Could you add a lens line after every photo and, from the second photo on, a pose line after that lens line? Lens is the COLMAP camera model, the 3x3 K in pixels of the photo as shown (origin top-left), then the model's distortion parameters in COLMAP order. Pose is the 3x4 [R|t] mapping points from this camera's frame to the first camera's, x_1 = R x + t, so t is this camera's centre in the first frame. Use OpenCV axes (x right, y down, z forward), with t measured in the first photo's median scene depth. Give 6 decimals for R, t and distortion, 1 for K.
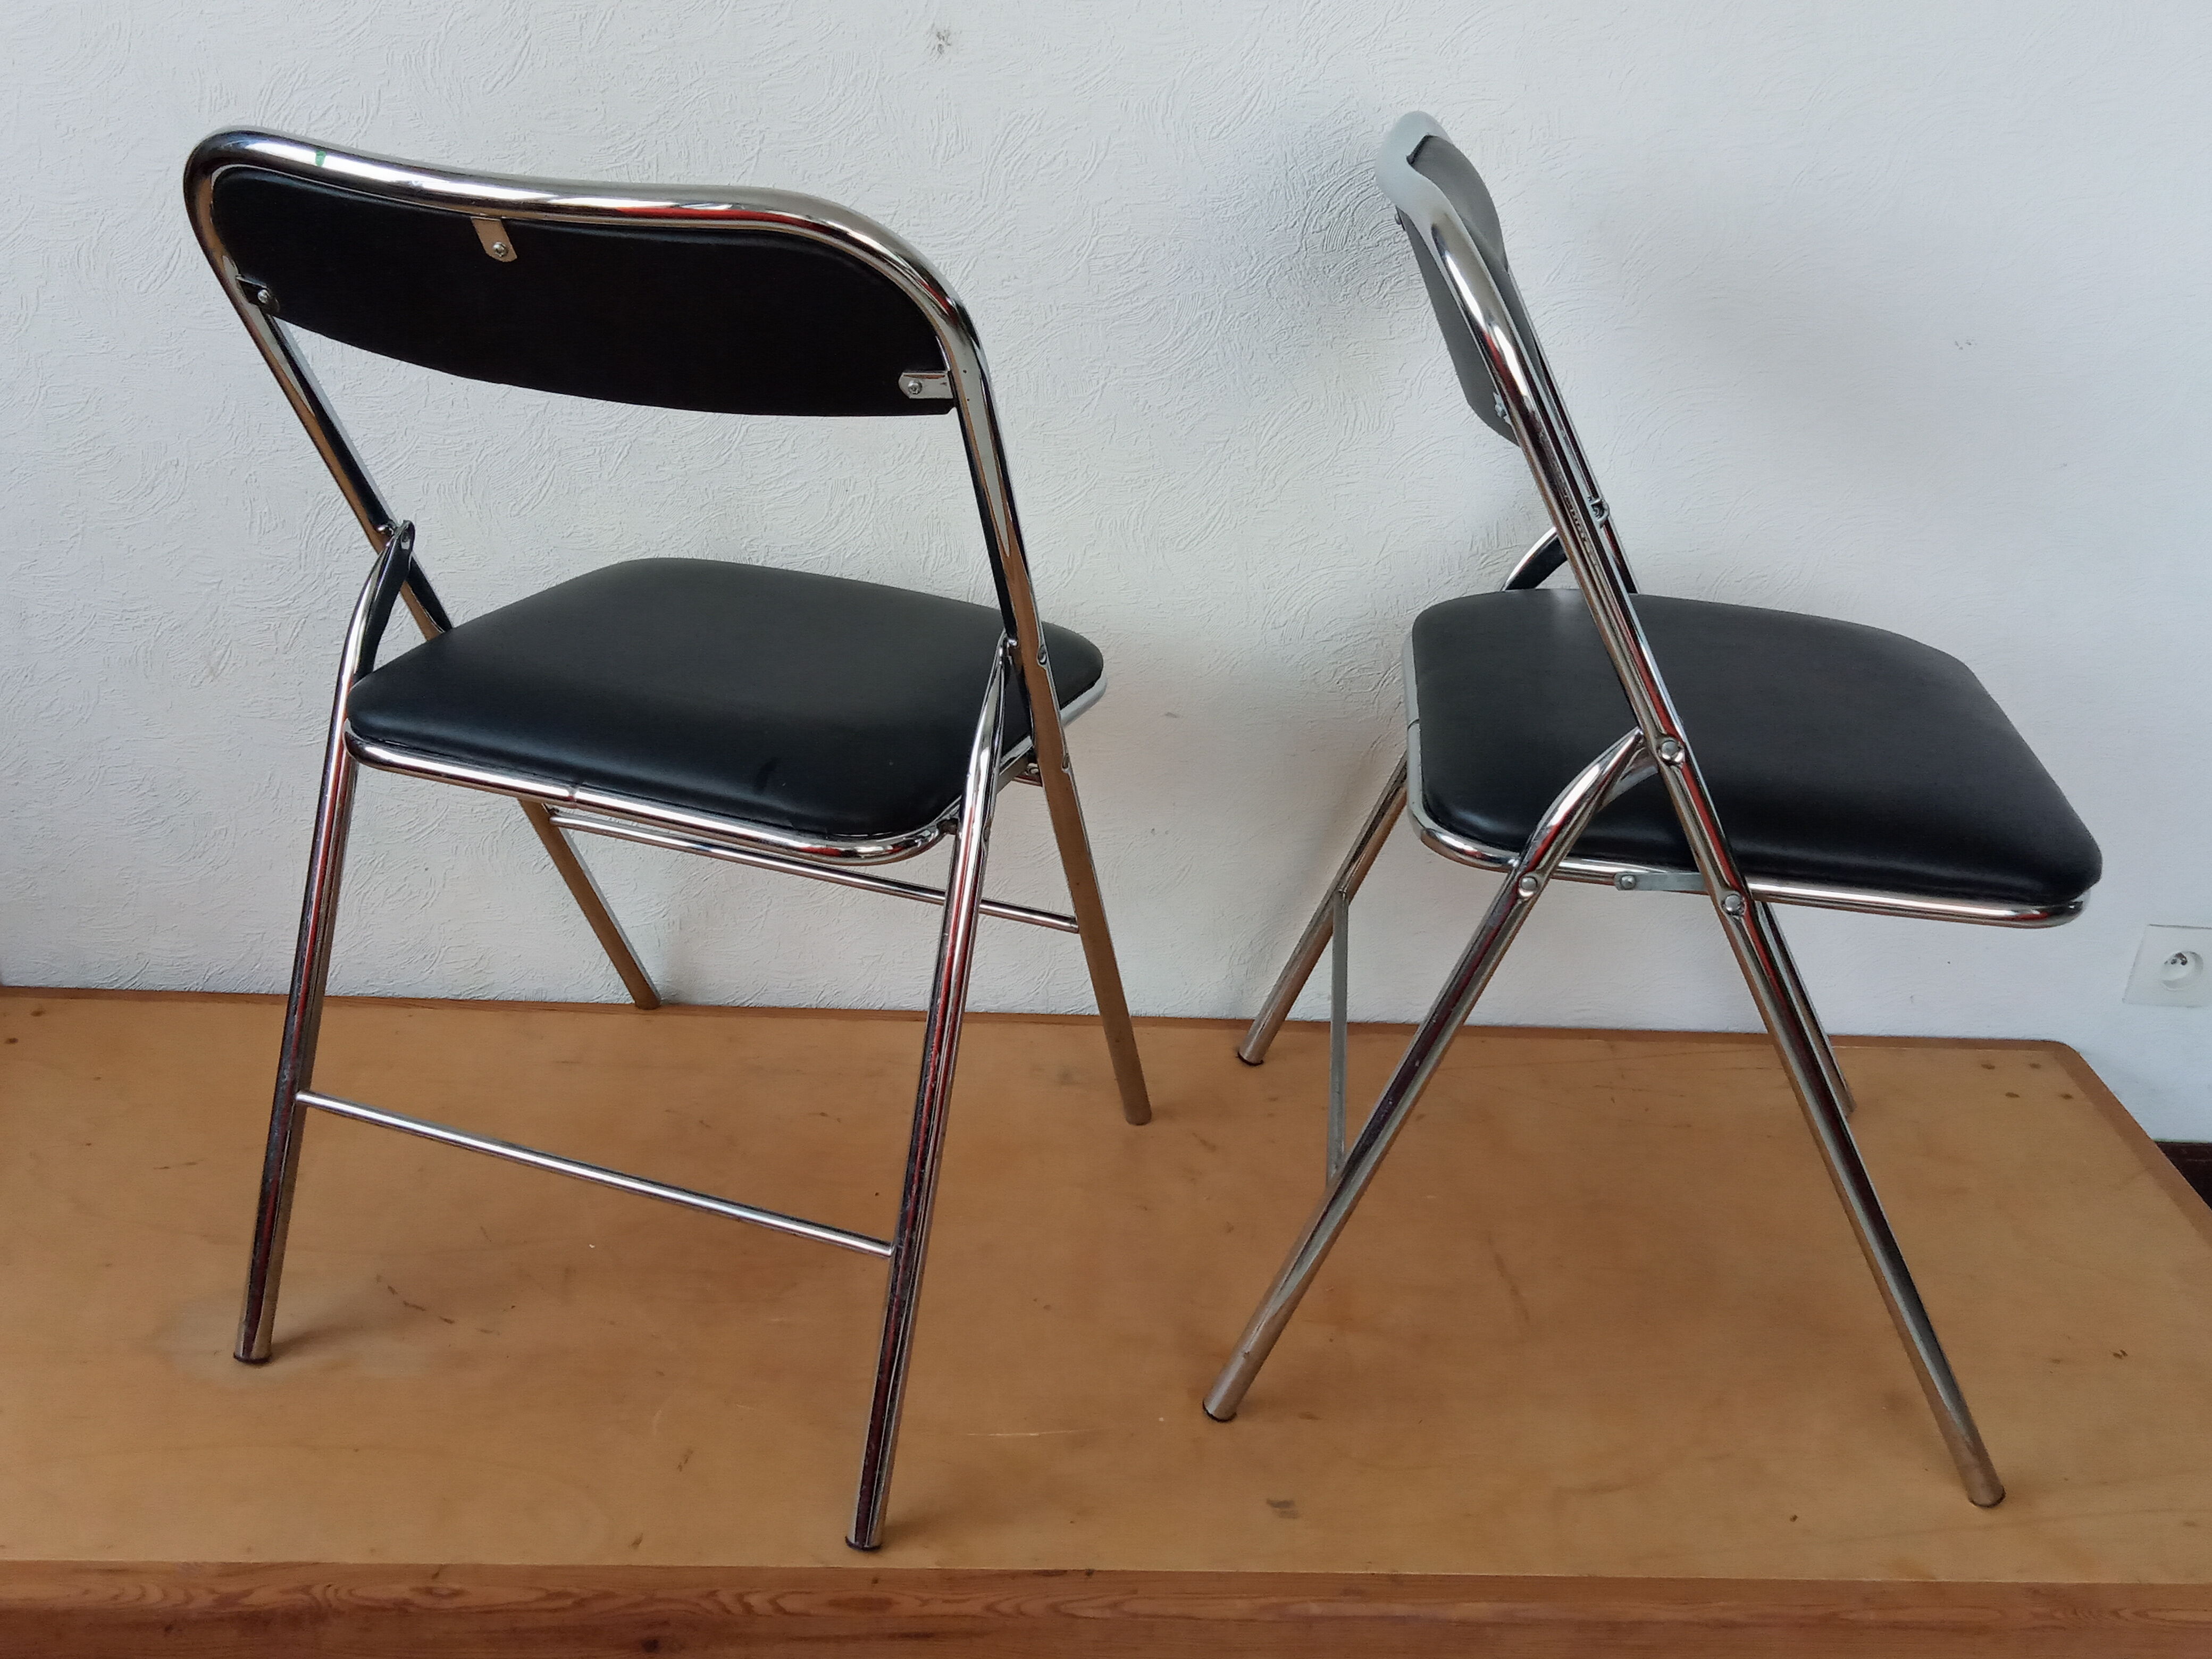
lens RADIAL K [[2124.3, 0, 1106.0], [0, 2124.3, 829.5], [0, 0, 1]] dist [0.020134, -0.034392]
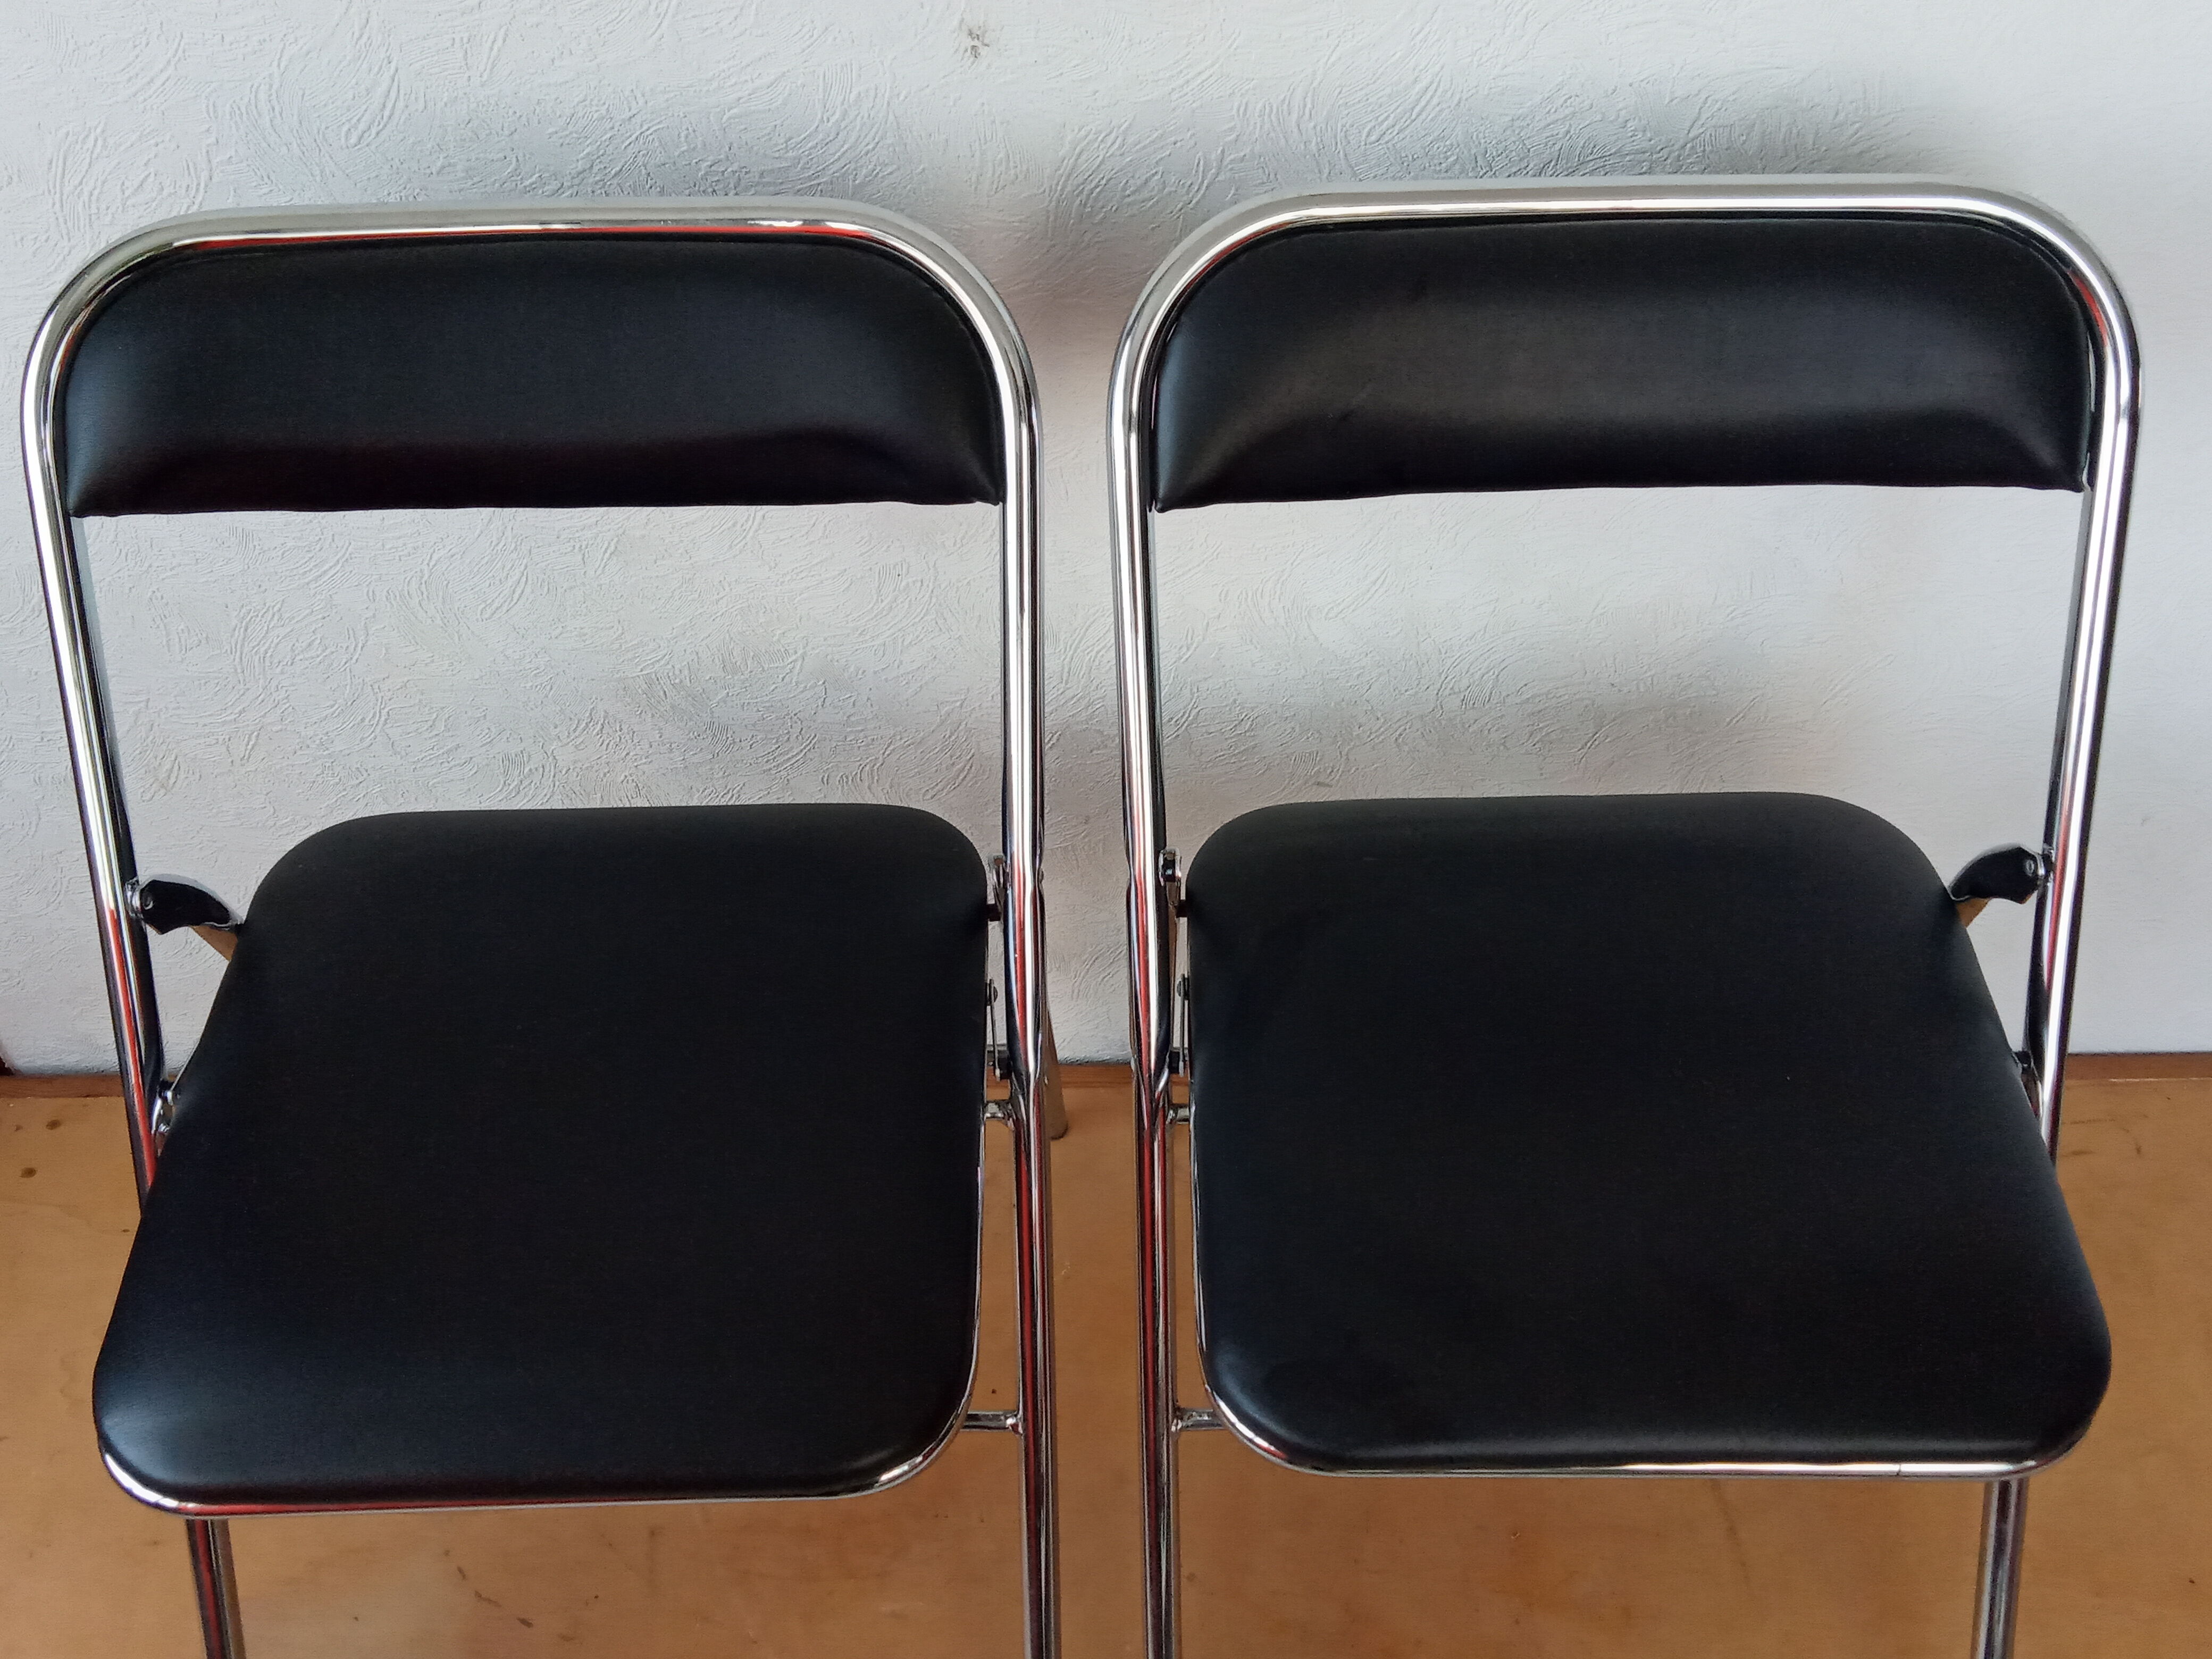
lens RADIAL K [[2124.3, 0, 1106.0], [0, 2124.3, 829.5], [0, 0, 1]] dist [0.020134, -0.034392]
pose [[0.996629, -0.022560, -0.078881, 0.014912], [0.047155, 0.944292, 0.325714, -0.380109], [0.067139, -0.328336, 0.942172, 0.288150]]
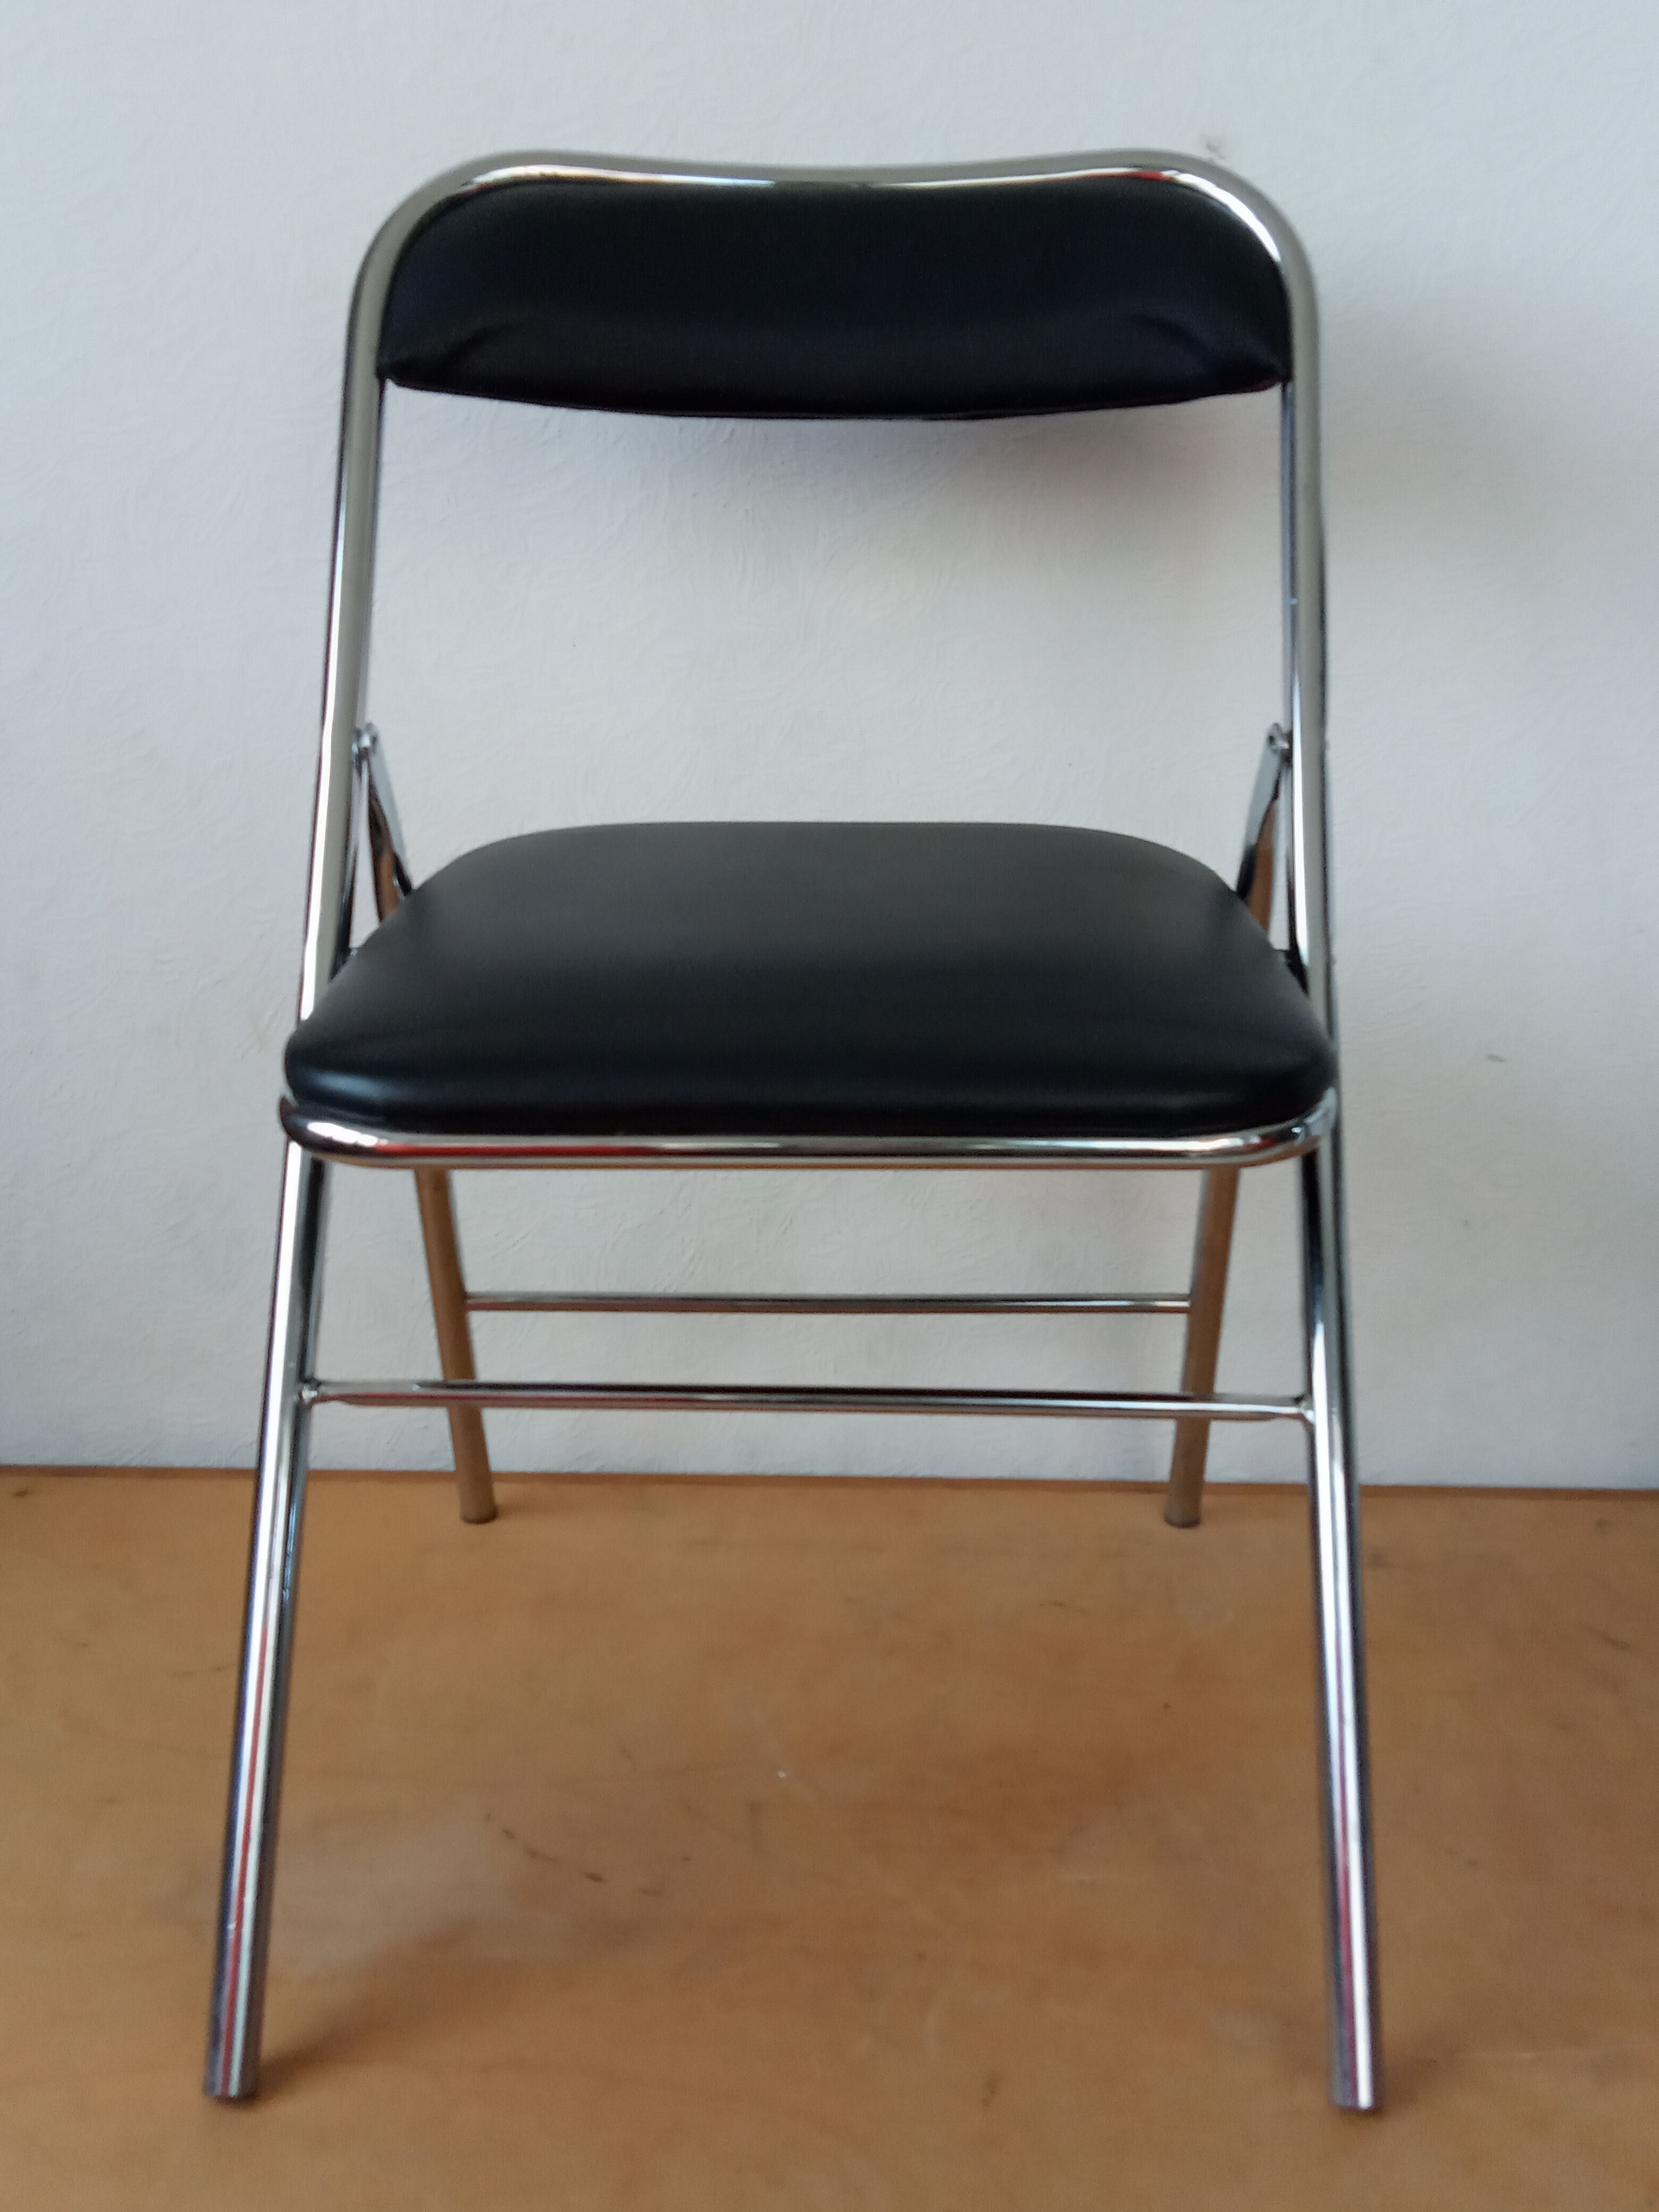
lens RADIAL K [[2121.9, 0, 829.5], [0, 2121.9, 1106.0], [0, 0, 1]] dist [0.023564, -0.005116]
pose [[0.995268, -0.035544, -0.090432, -0.169958], [0.018813, 0.983570, -0.179547, 0.116007], [0.095328, 0.176996, 0.979584, 0.309148]]
